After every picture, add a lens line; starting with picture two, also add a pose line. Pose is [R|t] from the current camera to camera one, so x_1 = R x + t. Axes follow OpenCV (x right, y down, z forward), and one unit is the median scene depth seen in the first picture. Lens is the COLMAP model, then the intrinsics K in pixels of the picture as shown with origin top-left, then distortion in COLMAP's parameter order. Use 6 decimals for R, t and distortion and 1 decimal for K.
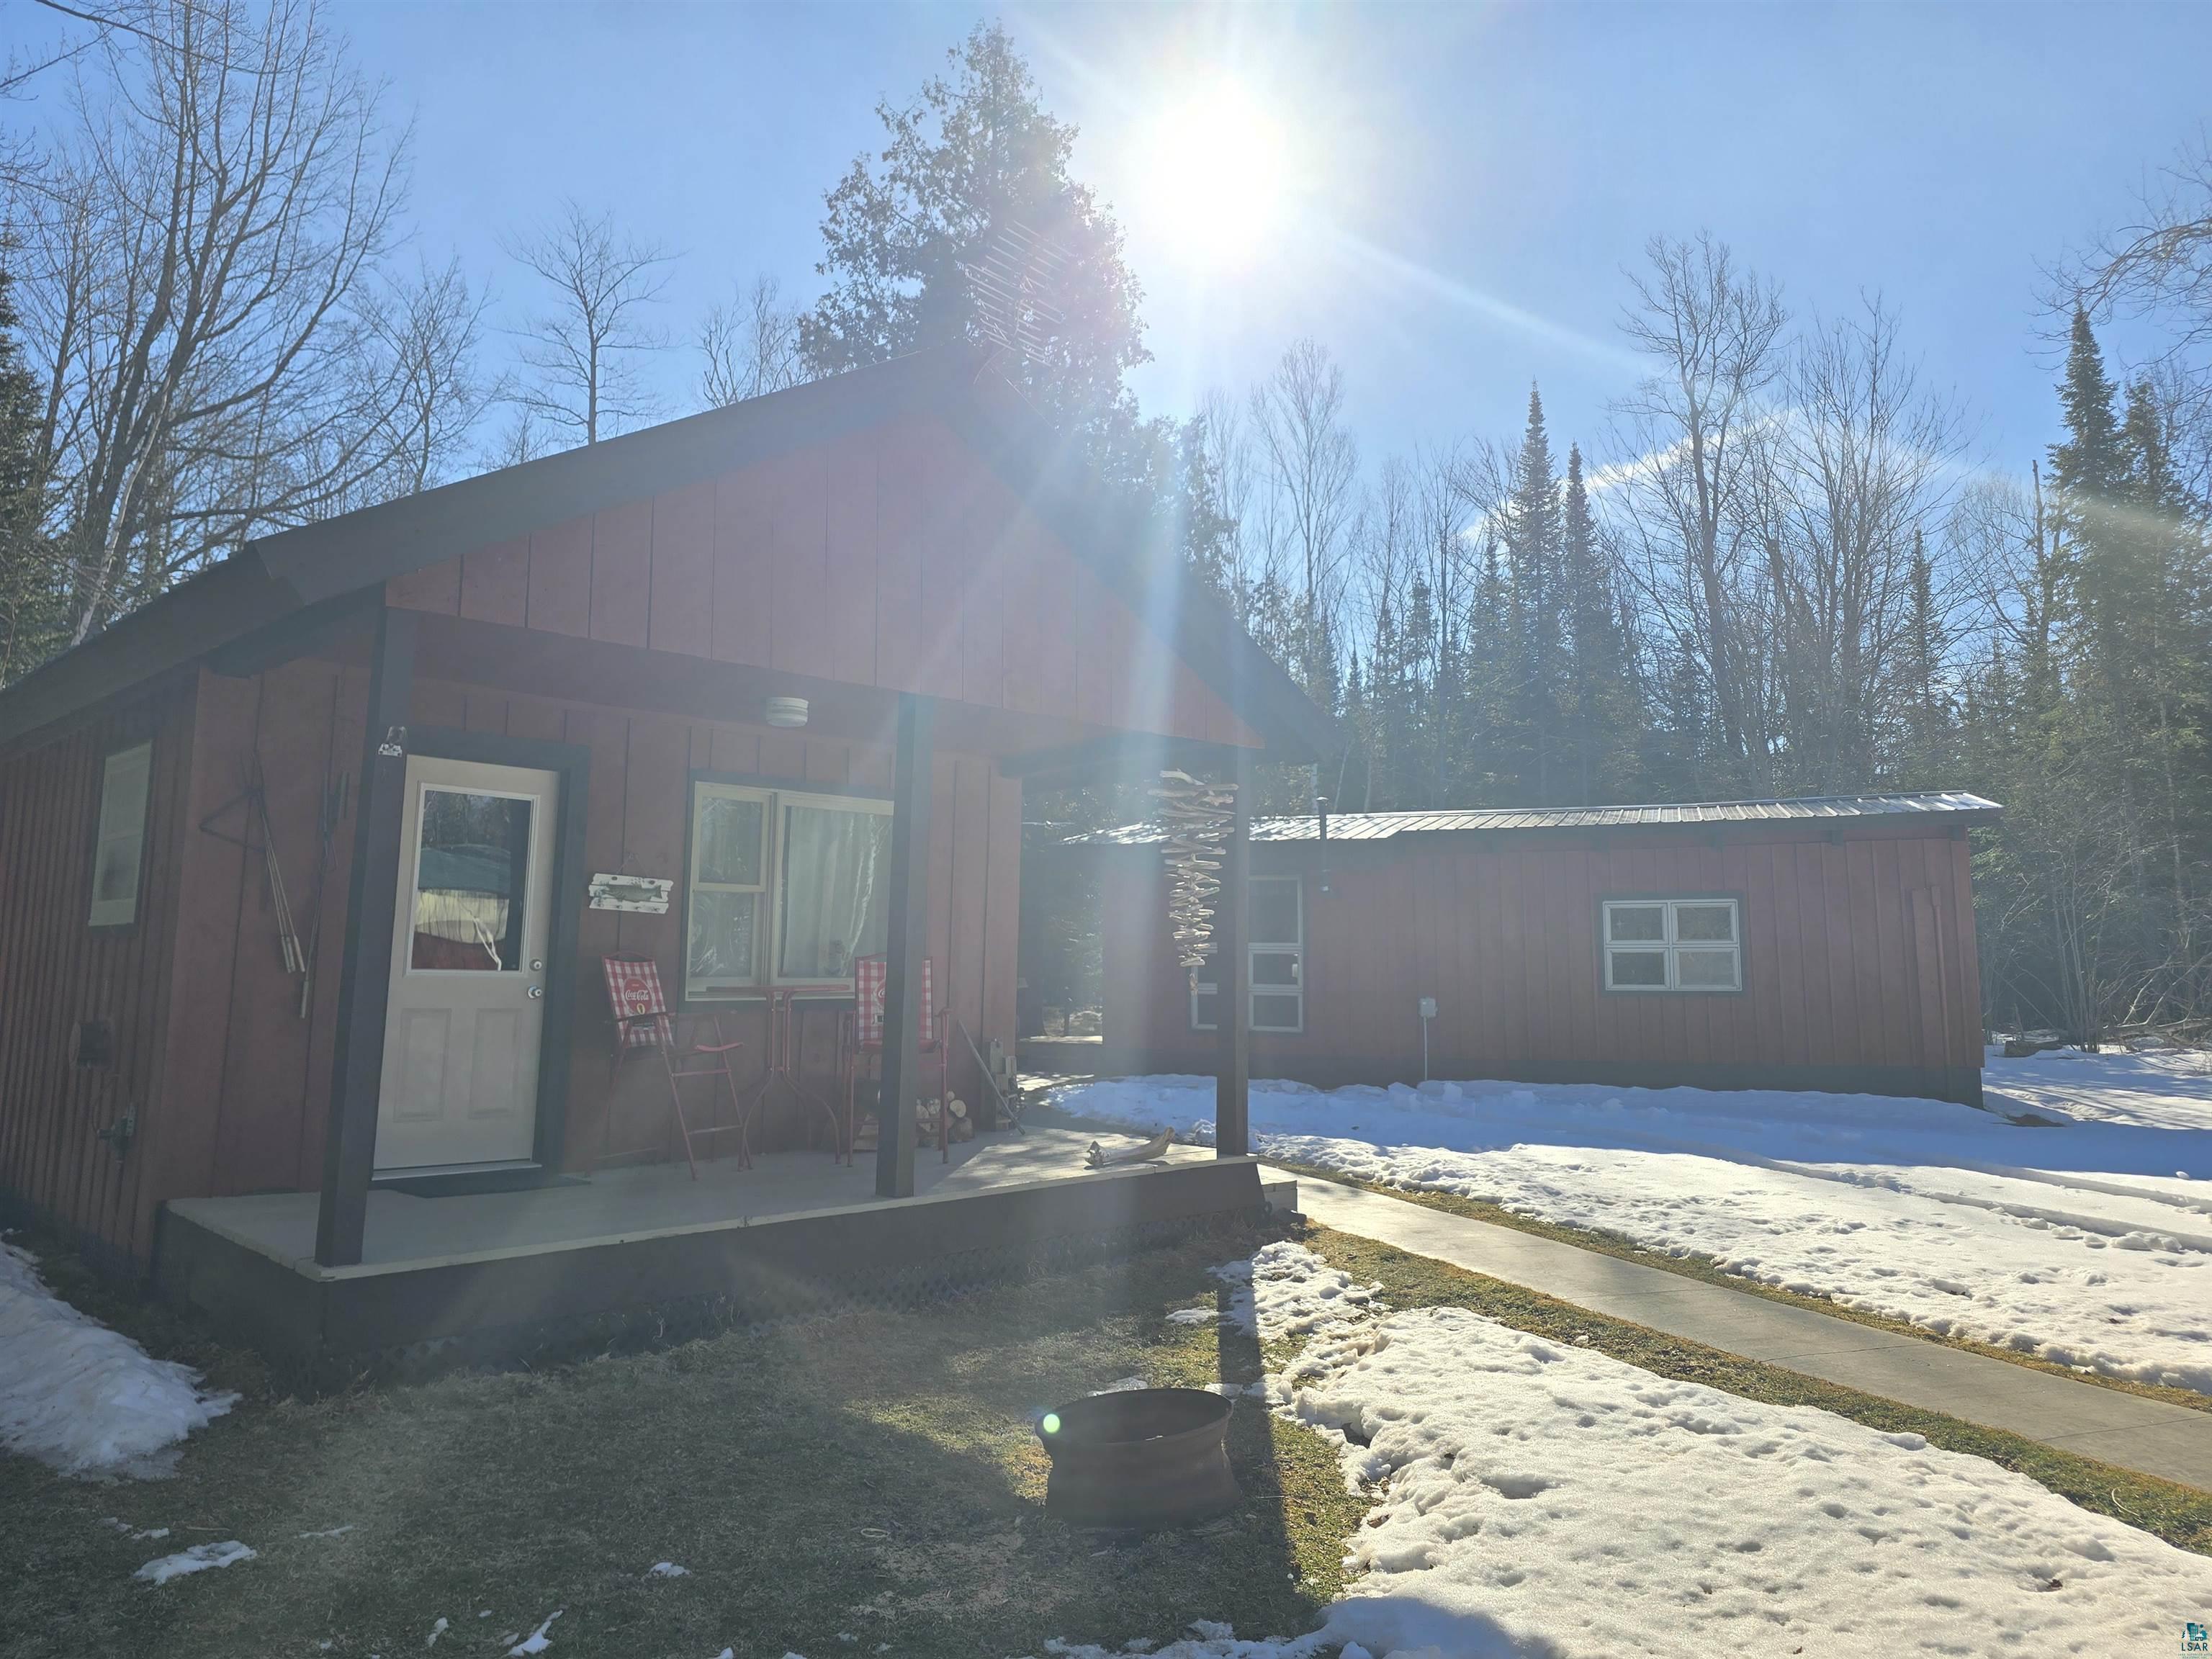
lens RADIAL K [[1498.4, 0, 1130.7], [0, 1498.4, 823.9], [0, 0, 1]] dist [0.100487, -0.127570]
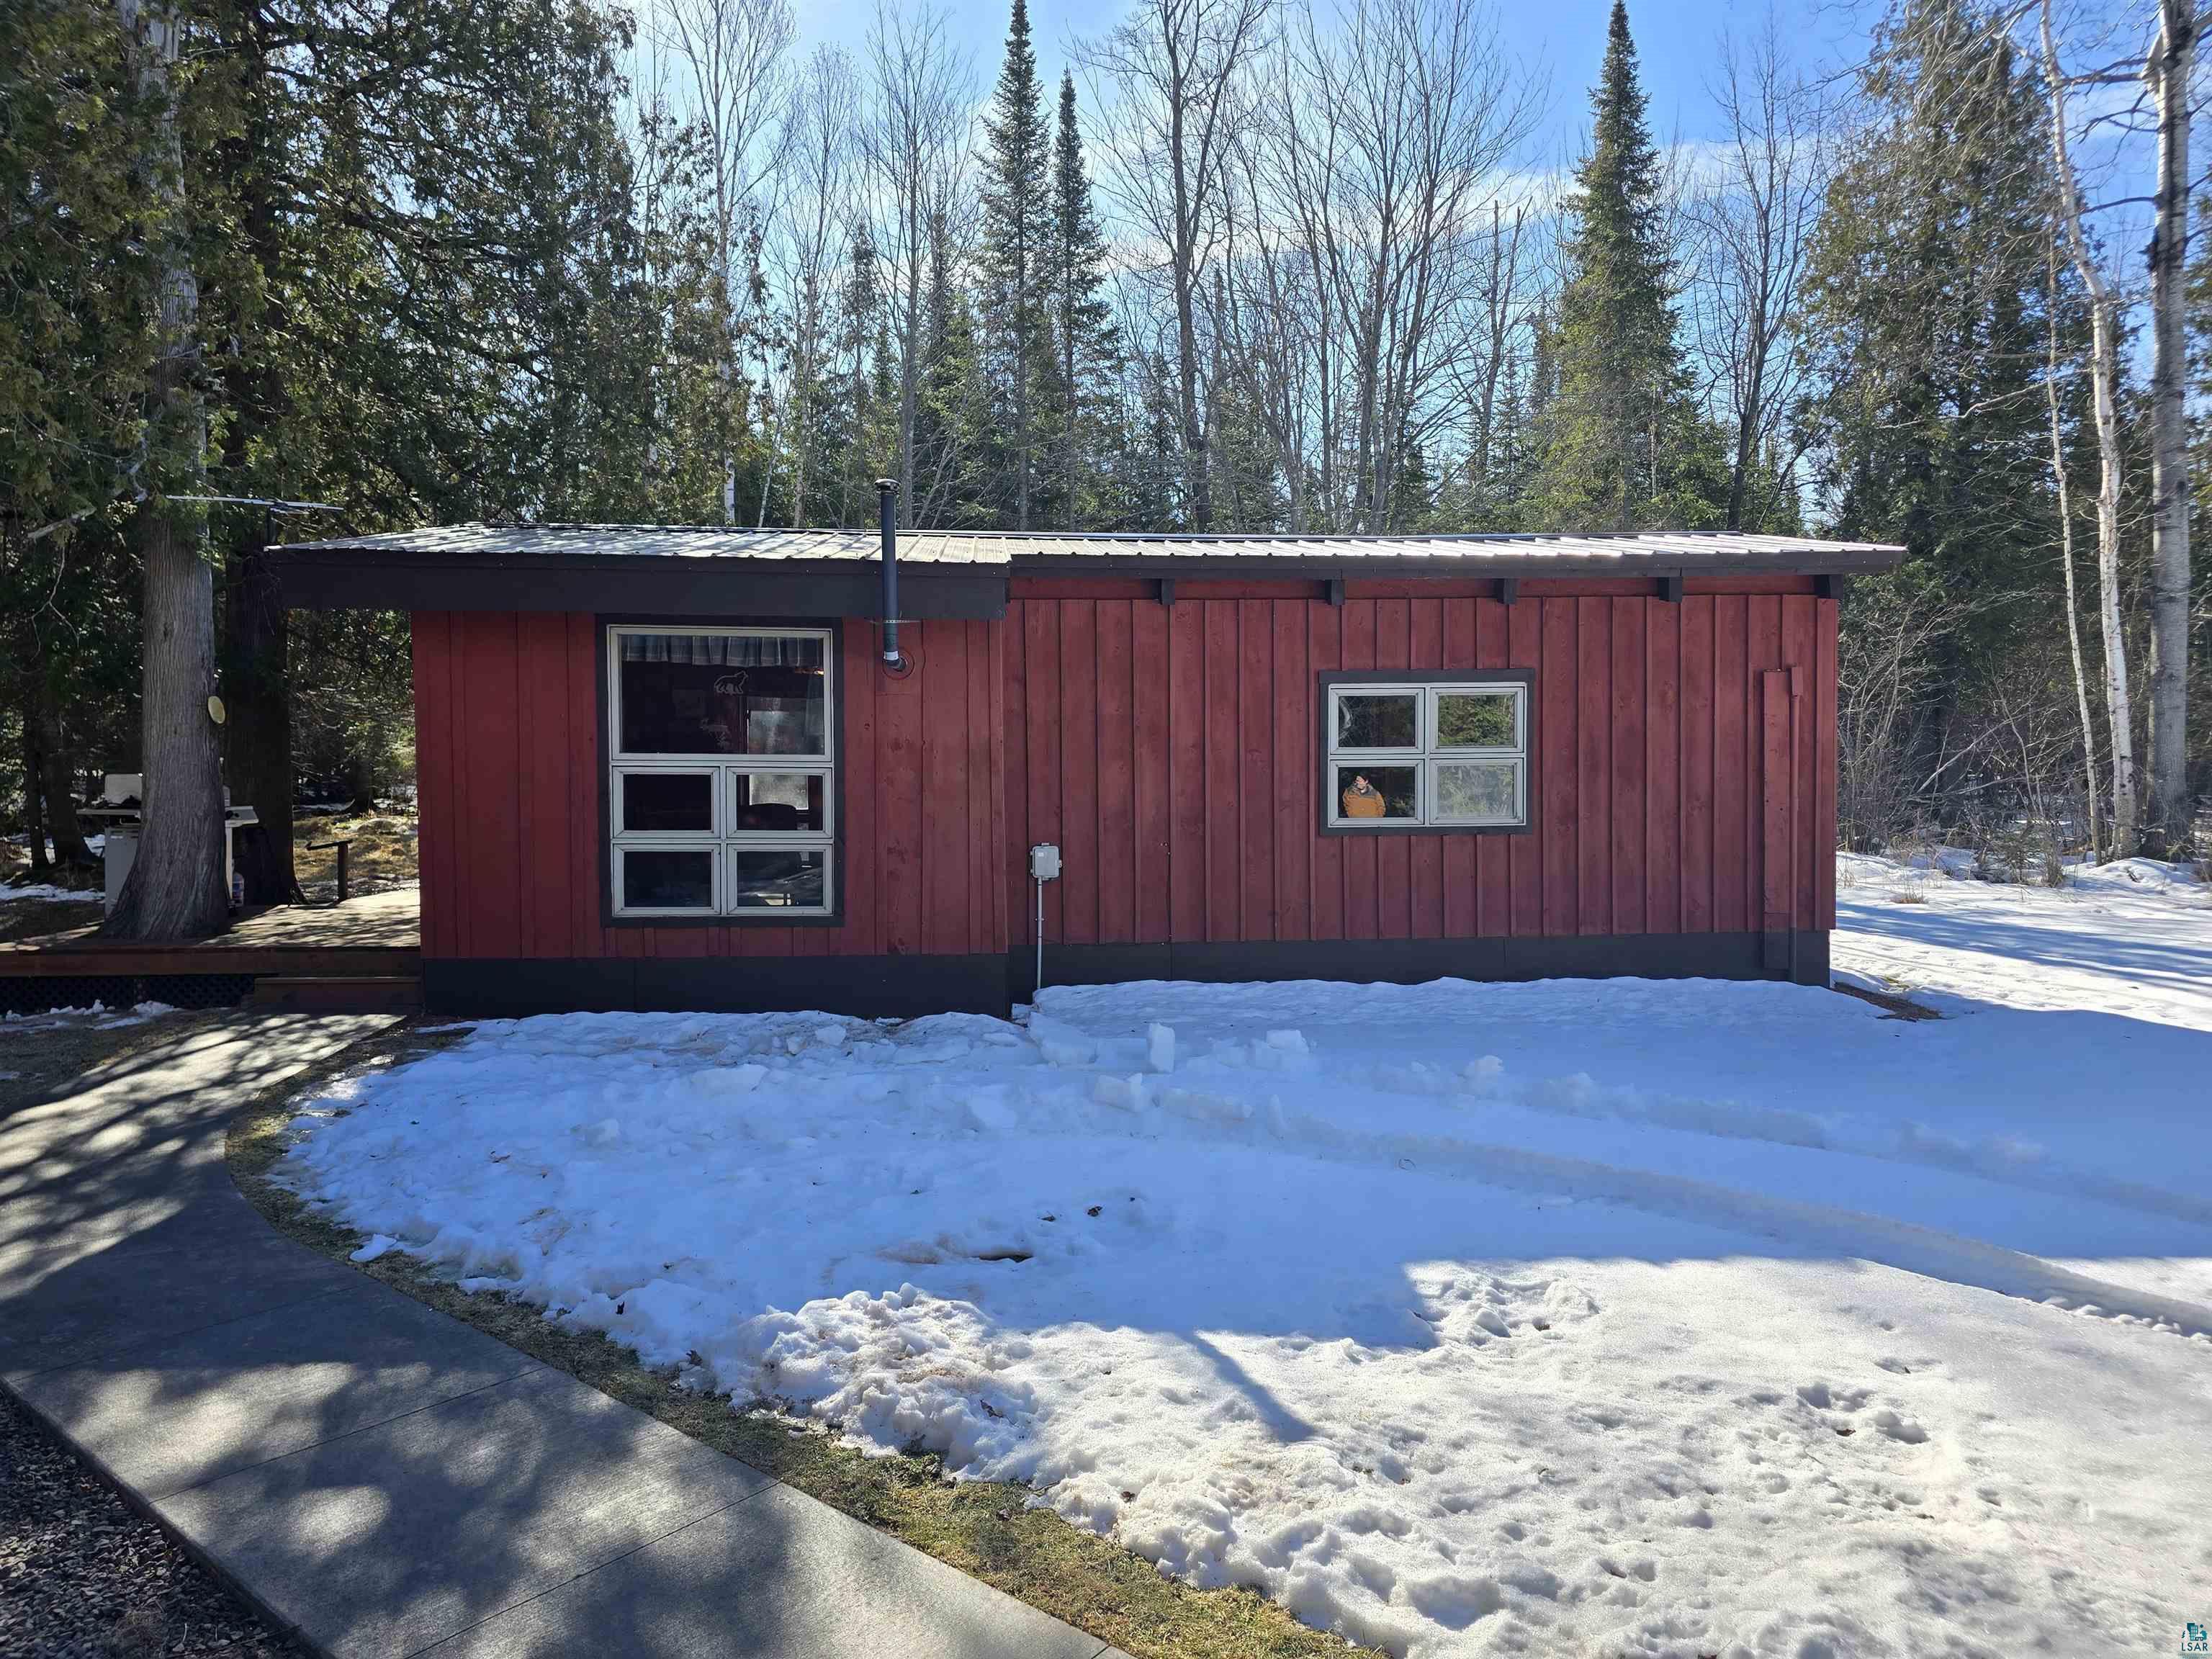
lens RADIAL K [[1498.4, 0, 1130.7], [0, 1498.4, 823.9], [0, 0, 1]] dist [0.100487, -0.127570]
pose [[0.910918, -0.024656, 0.411850, -0.006261], [-0.040727, 0.987964, 0.149225, 0.010543], [-0.410572, -0.152705, 0.898950, 0.255287]]
